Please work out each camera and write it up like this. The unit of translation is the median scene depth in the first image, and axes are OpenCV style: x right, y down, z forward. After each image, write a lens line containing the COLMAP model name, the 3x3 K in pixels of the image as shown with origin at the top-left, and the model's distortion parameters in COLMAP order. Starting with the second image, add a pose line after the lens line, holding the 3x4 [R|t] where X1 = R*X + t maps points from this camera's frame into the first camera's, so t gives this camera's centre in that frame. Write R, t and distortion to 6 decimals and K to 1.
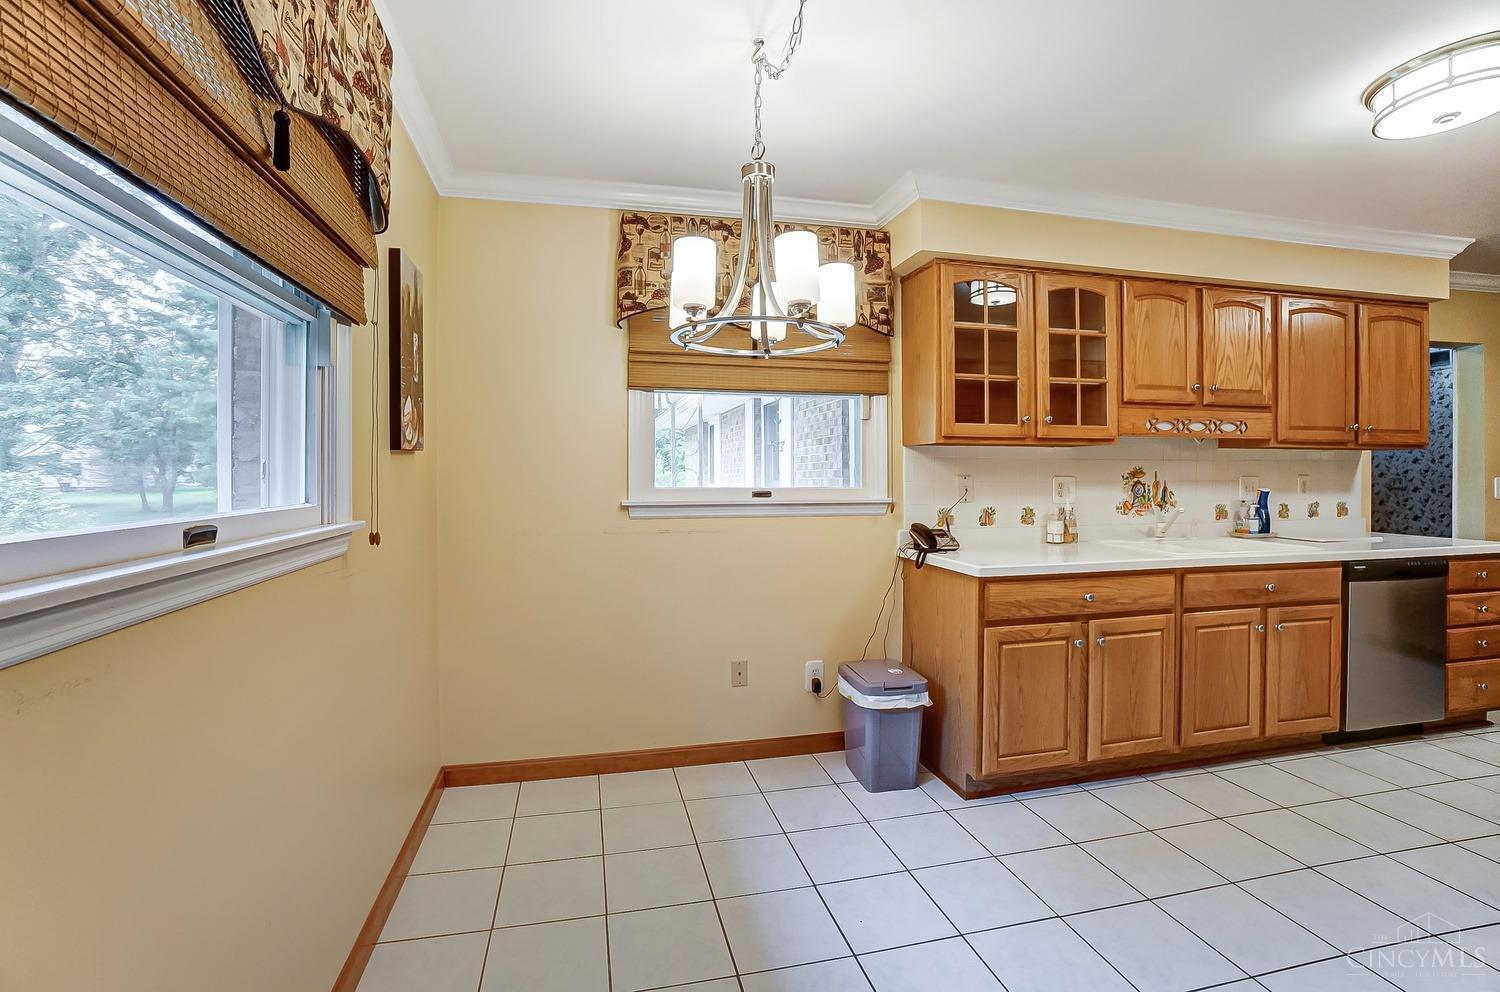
lens RADIAL K [[688.0, 0, 750.4], [0, 688.0, 471.8], [0, 0, 1]] dist [-0.000138, 0.000099]
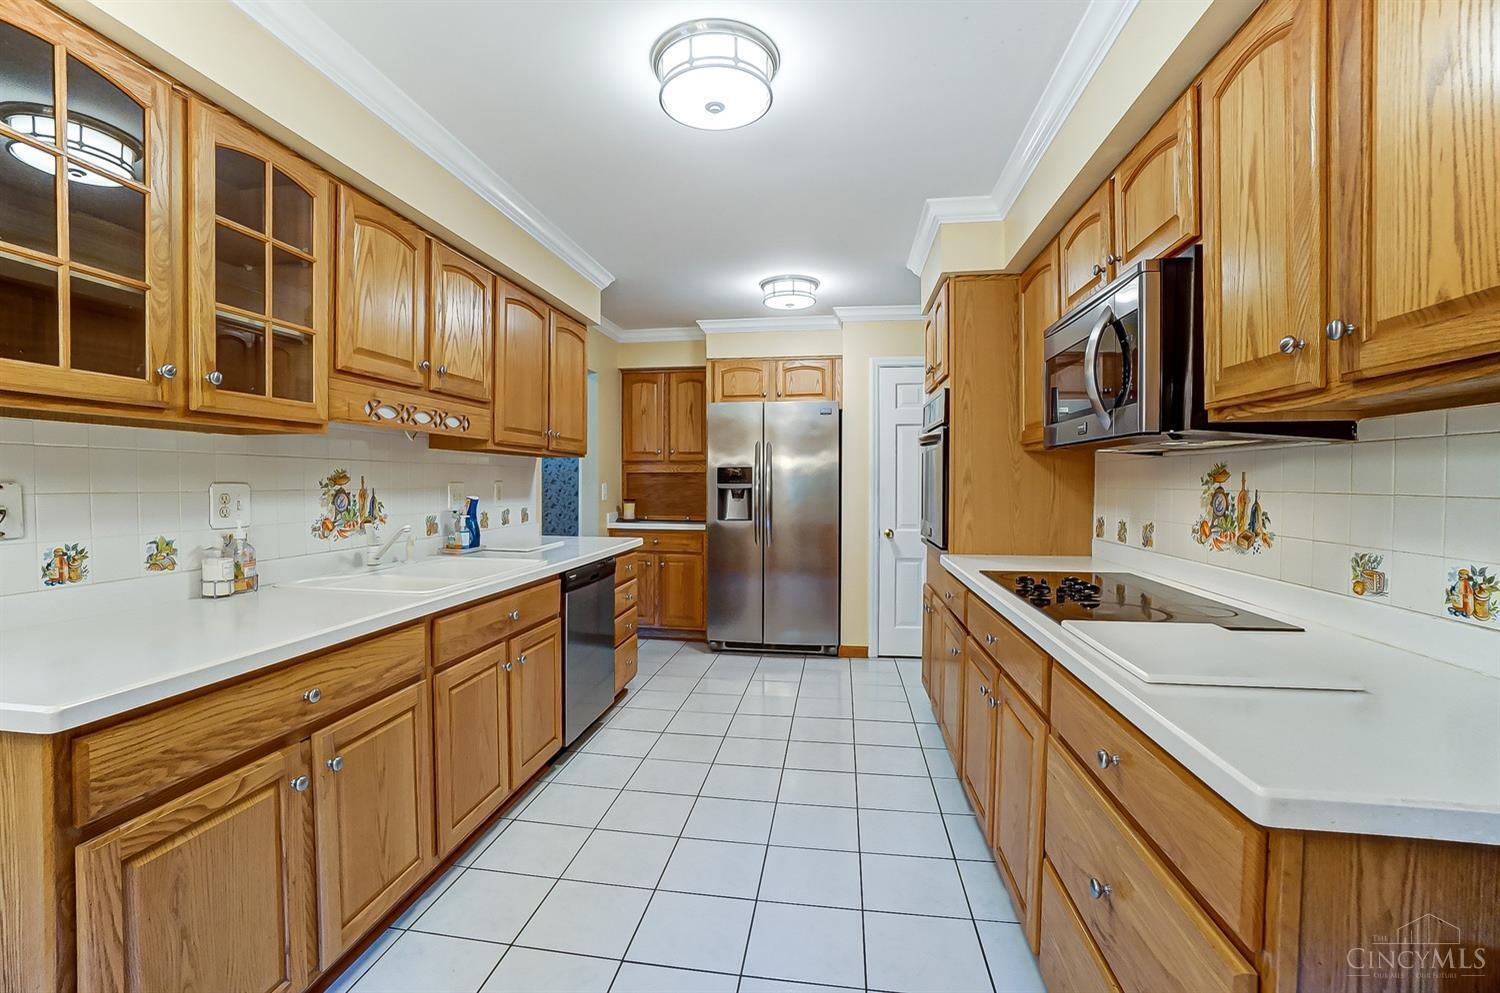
lens RADIAL K [[647.6, 0, 750.0], [0, 647.6, 496.5], [0, 0, 1]] dist [-0.074081, 0.021724]
pose [[0.368758, -0.019469, 0.929321, 0.128607], [-0.007859, 0.999680, 0.024062, 0.002232], [-0.929492, -0.016176, 0.368487, 0.409638]]
